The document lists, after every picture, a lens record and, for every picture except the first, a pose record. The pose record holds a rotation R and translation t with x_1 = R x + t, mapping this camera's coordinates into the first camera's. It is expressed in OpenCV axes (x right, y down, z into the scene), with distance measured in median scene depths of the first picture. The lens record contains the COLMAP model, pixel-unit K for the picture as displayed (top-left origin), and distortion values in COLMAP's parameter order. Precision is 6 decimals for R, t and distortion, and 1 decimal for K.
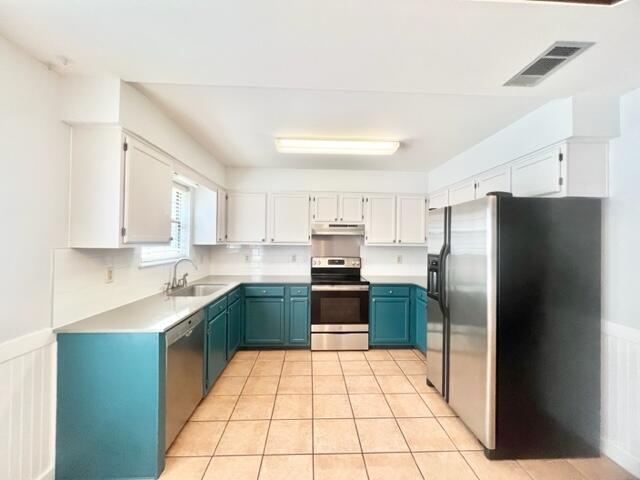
lens RADIAL K [[256.2, 0, 318.5], [0, 256.2, 238.7], [0, 0, 1]] dist [0.001443, -0.000026]
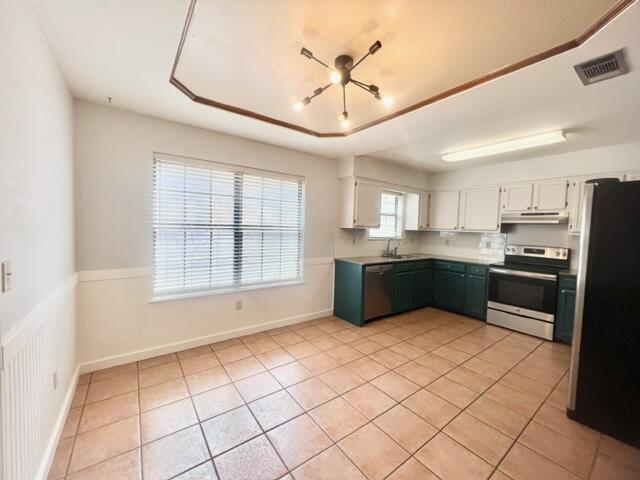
lens RADIAL K [[264.4, 0, 319.6], [0, 264.4, 239.2], [0, 0, 1]] dist [-0.002571, -0.000069]
pose [[0.562530, 0.044066, -0.825602, 0.522757], [-0.017674, 0.998991, 0.041278, 0.021332], [0.826588, -0.008628, 0.562741, -0.304125]]
